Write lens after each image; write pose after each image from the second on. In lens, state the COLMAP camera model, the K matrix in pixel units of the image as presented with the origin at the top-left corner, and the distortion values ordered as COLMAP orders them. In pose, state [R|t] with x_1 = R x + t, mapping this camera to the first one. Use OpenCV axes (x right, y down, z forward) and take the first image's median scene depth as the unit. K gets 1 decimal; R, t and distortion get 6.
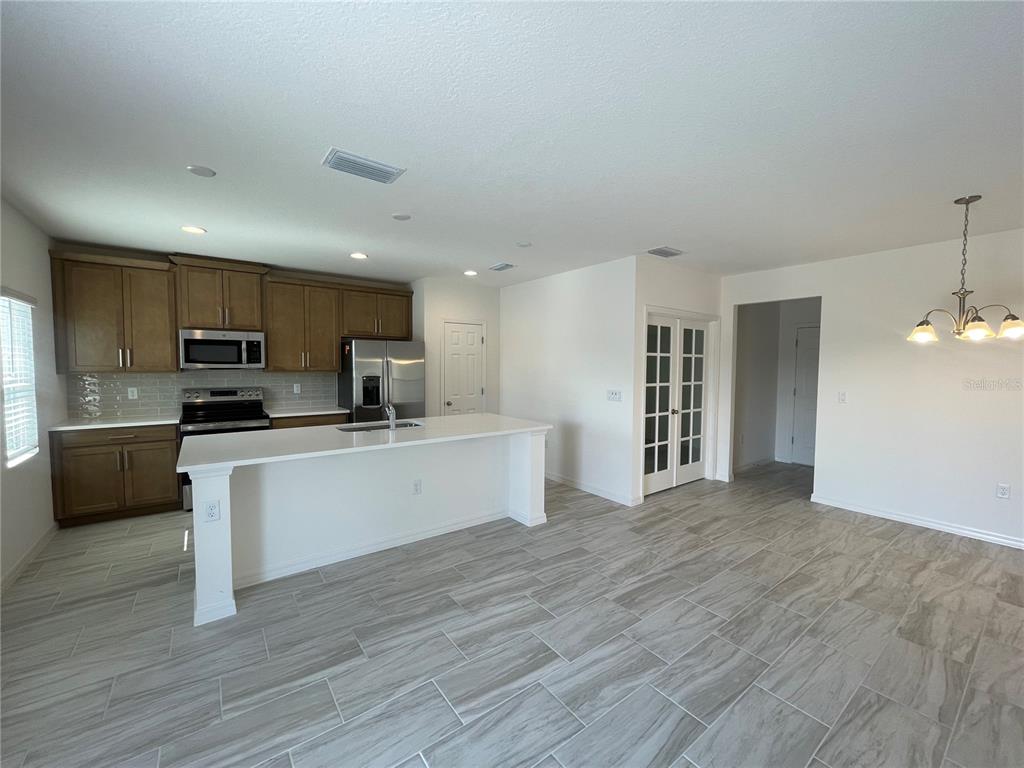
lens RADIAL K [[411.8, 0, 511.8], [0, 411.8, 383.7], [0, 0, 1]] dist [-0.002781, 0.000120]
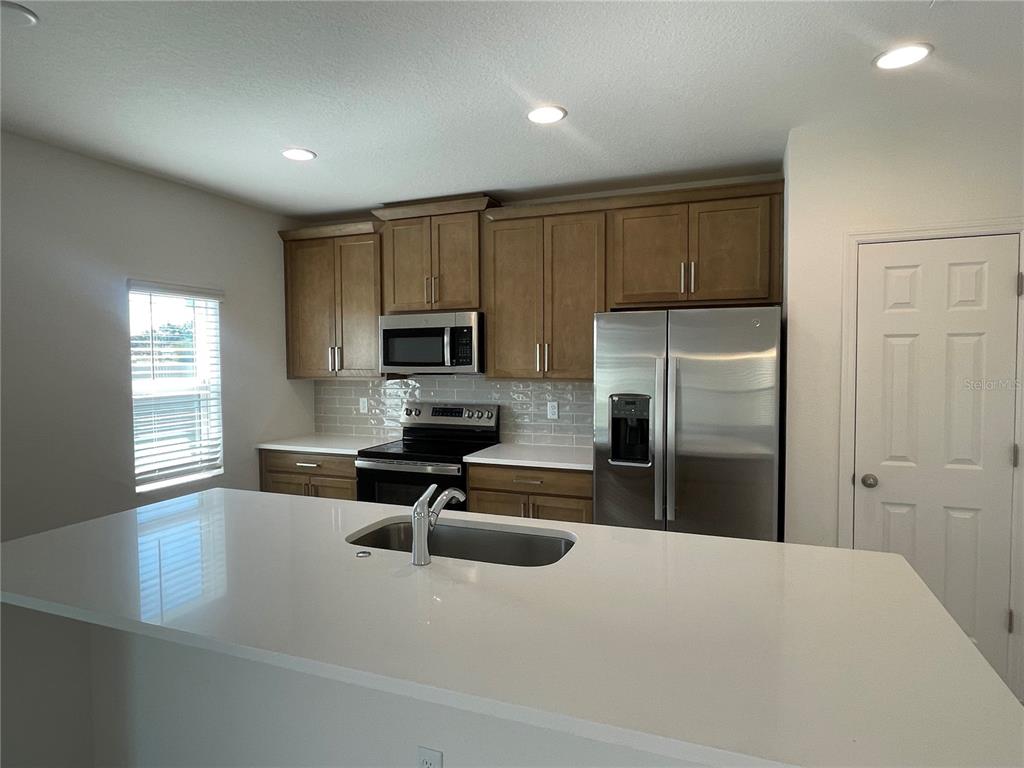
lens RADIAL K [[594.1, 0, 507.4], [0, 594.1, 382.4], [0, 0, 1]] dist [-0.003345, 0.003460]
pose [[0.526064, 0.027344, -0.850005, 0.133522], [-0.031109, 0.999433, 0.012898, -0.038542], [0.849876, 0.019658, 0.526617, 0.619681]]
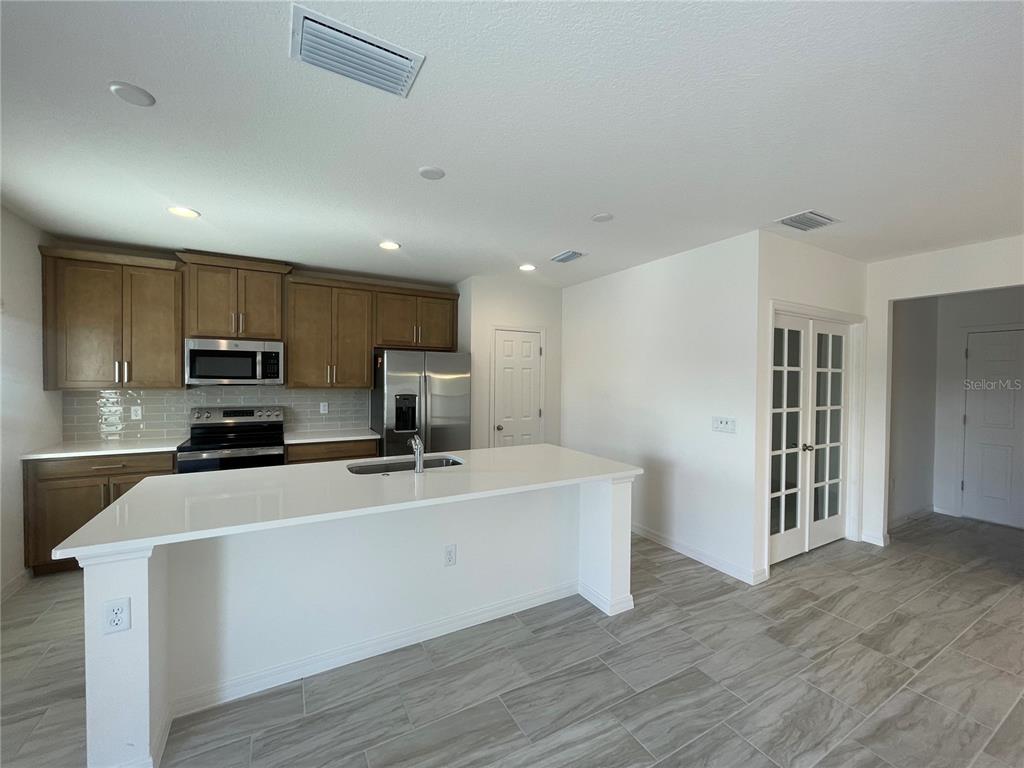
lens RADIAL K [[411.8, 0, 511.9], [0, 411.8, 384.0], [0, 0, 1]] dist [-0.002781, 0.000120]
pose [[0.991584, 0.005781, -0.129333, -0.027717], [-0.010114, 0.999409, -0.032868, -0.015815], [0.129067, 0.033900, 0.991056, 0.233195]]
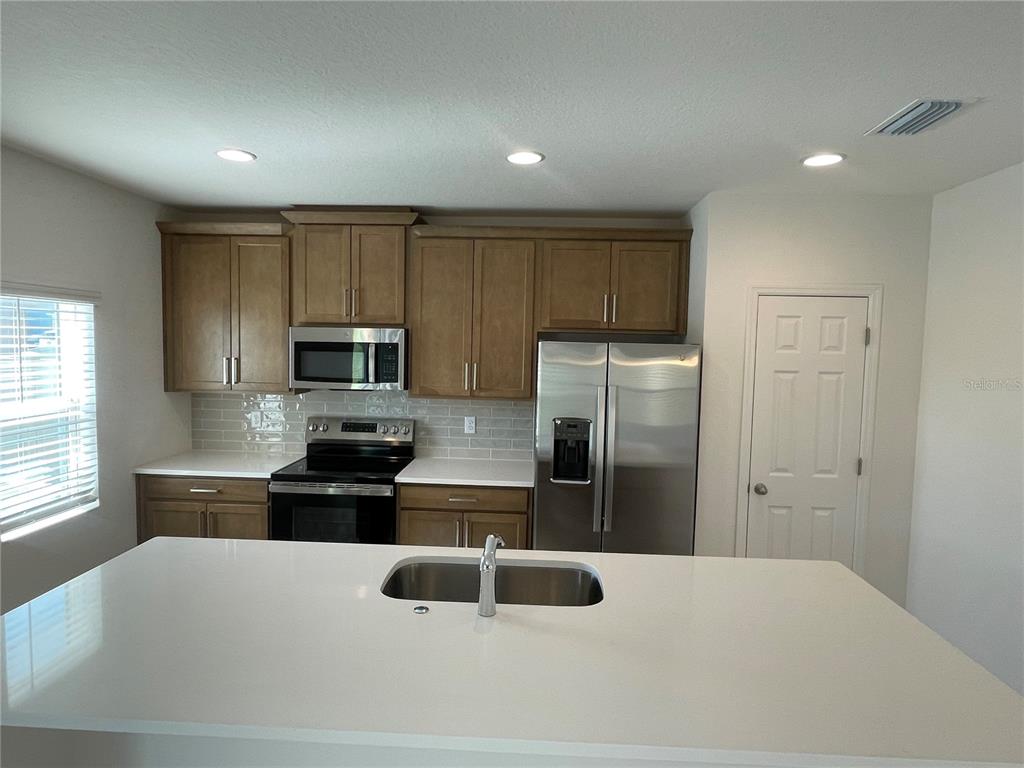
lens RADIAL K [[594.1, 0, 510.8], [0, 594.1, 381.8], [0, 0, 1]] dist [-0.003345, 0.003460]
pose [[0.772059, 0.052904, -0.633345, 0.035111], [-0.047662, 0.998543, 0.025309, -0.081219], [0.633761, 0.010646, 0.773456, 0.475523]]
